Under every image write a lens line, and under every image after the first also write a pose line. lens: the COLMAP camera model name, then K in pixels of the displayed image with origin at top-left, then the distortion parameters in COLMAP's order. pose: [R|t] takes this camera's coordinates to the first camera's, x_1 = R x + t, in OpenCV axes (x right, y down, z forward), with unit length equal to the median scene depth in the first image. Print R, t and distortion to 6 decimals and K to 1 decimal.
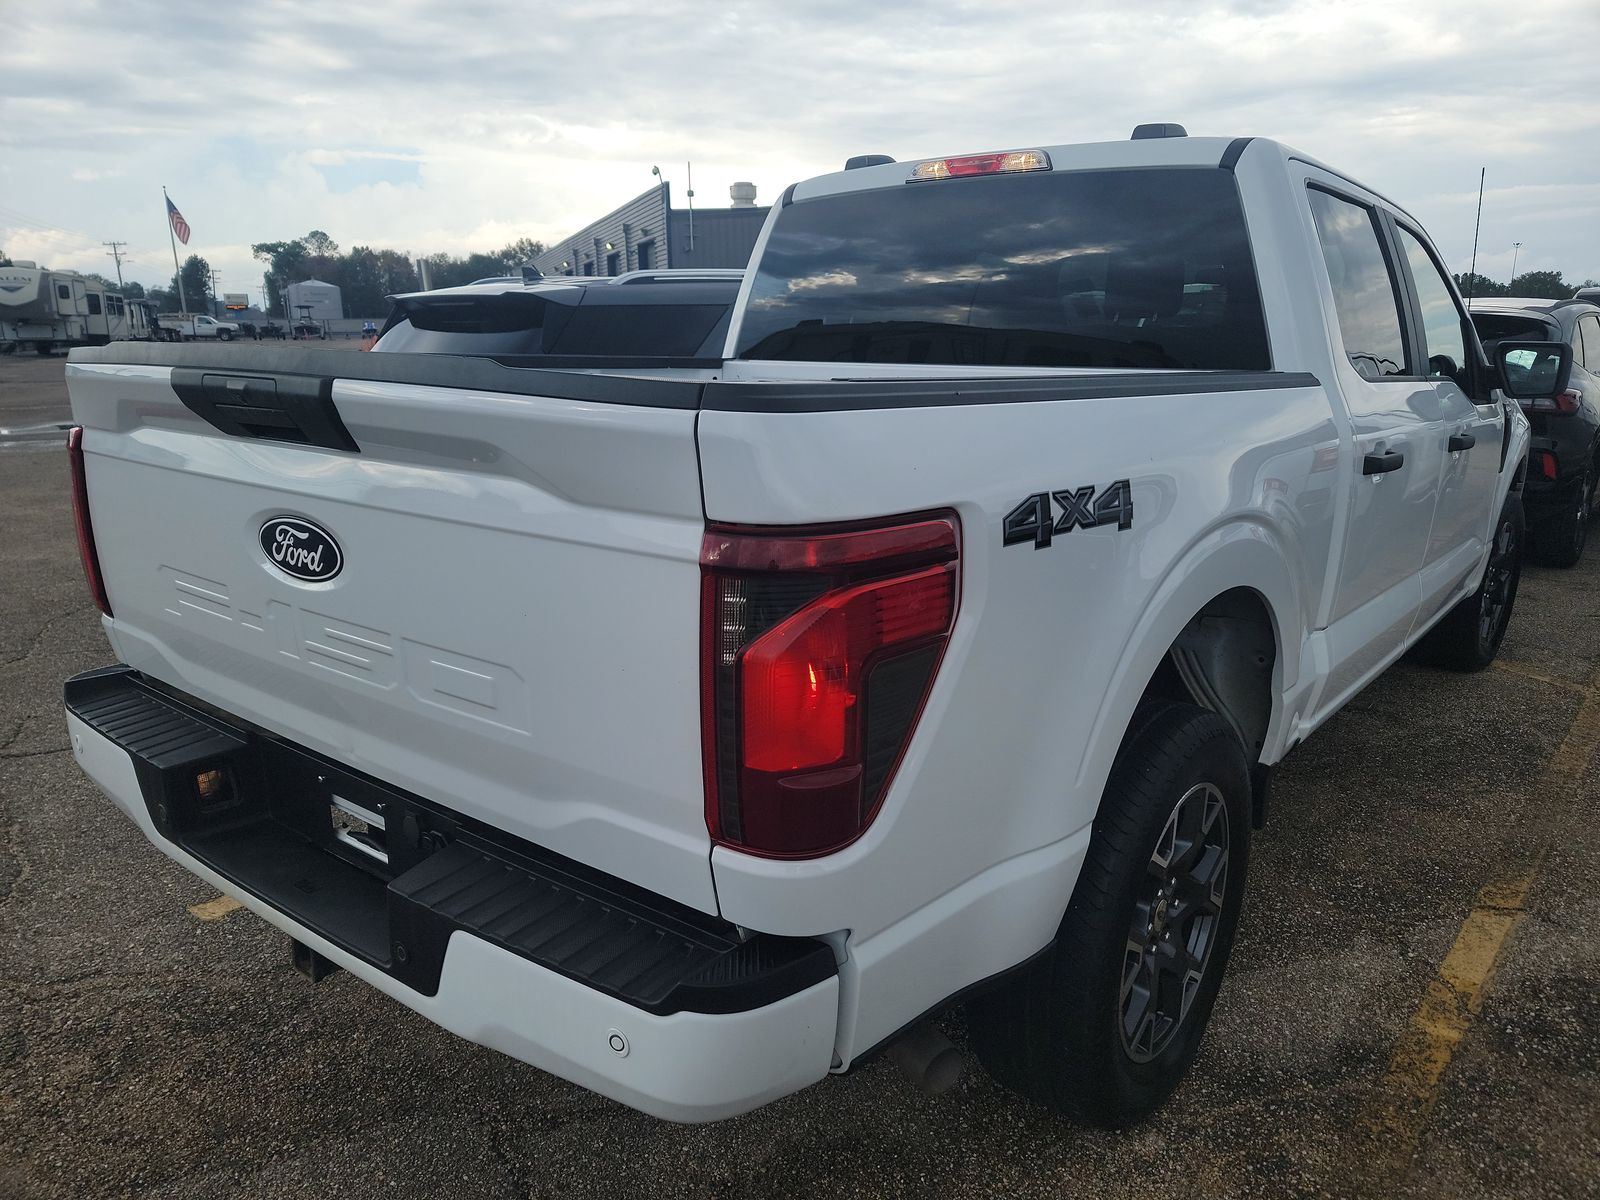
lens RADIAL K [[1129.7, 0, 775.0], [0, 1129.7, 622.5], [0, 0, 1]] dist [0.049004, -0.003901]
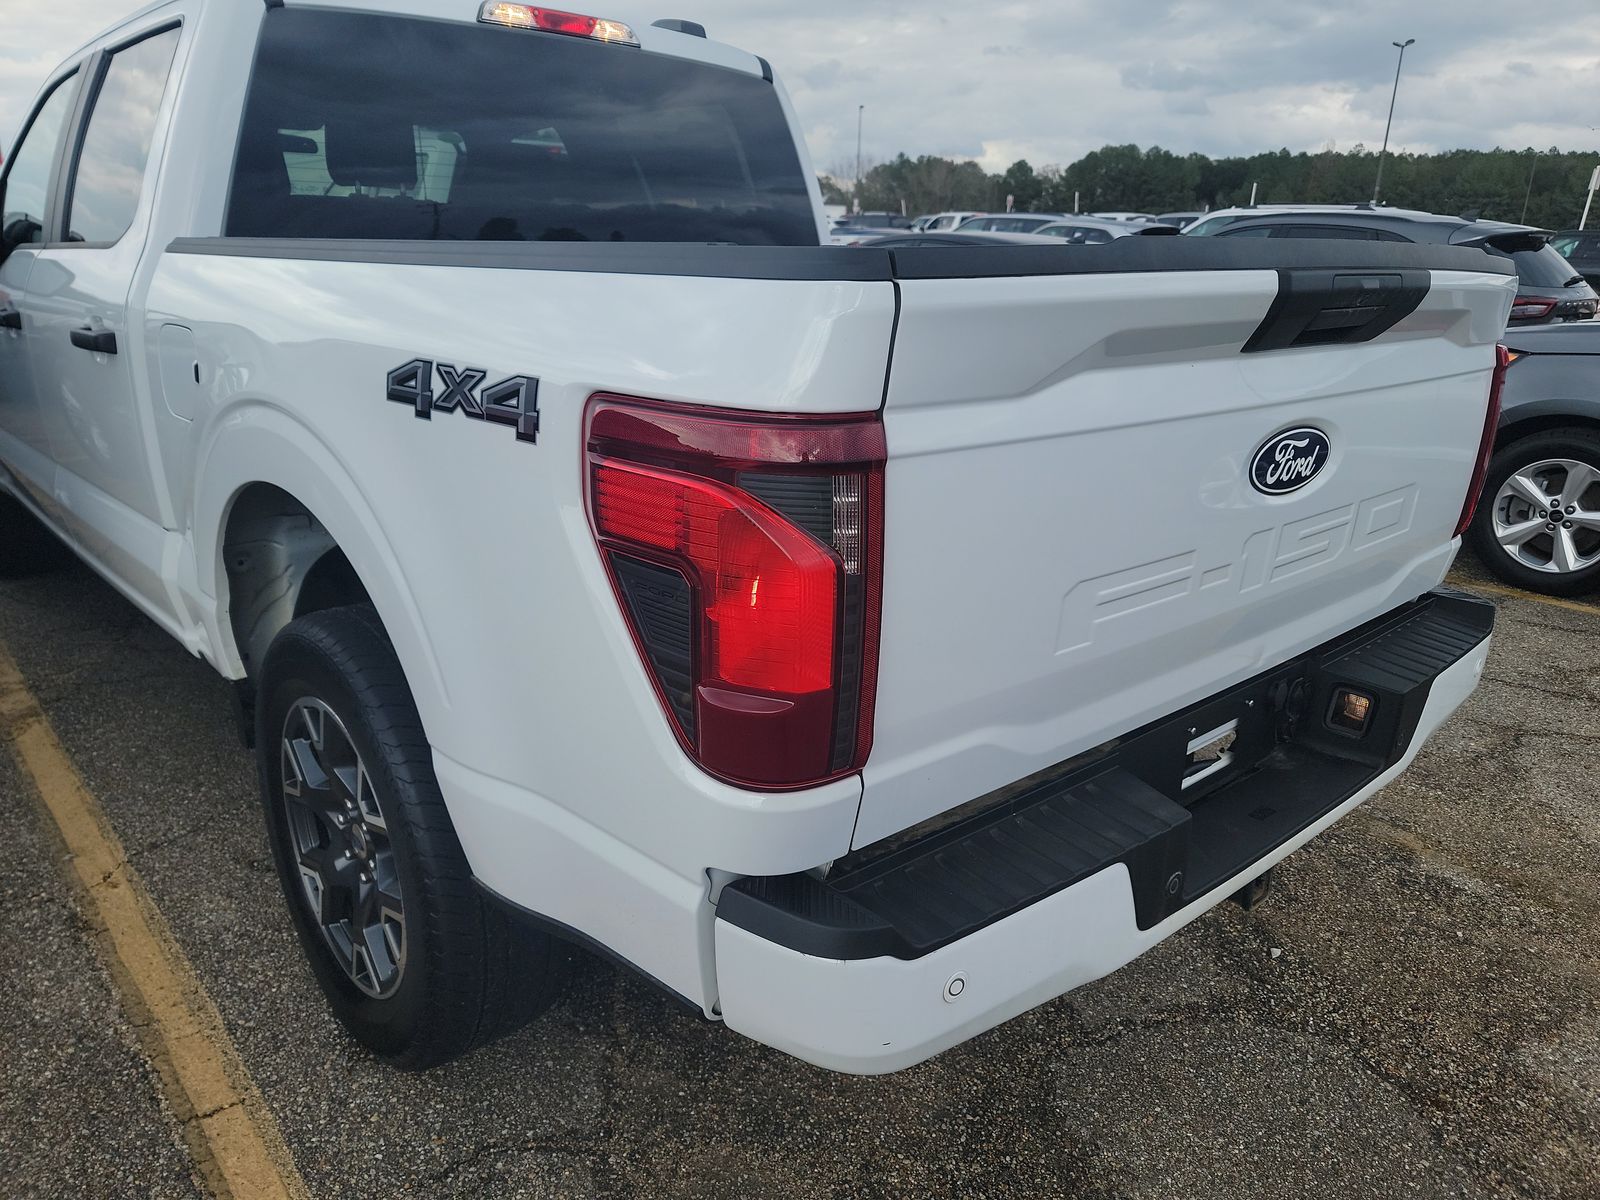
lens RADIAL K [[1122.2, 0, 800.0], [0, 1122.2, 600.0], [0, 0, 1]] dist [0.039933, -0.025157]
pose [[0.161453, -0.307579, 0.937725, -1.384566], [0.215445, 0.938258, 0.270659, -0.294707], [-0.963077, 0.158329, 0.217750, 1.199511]]
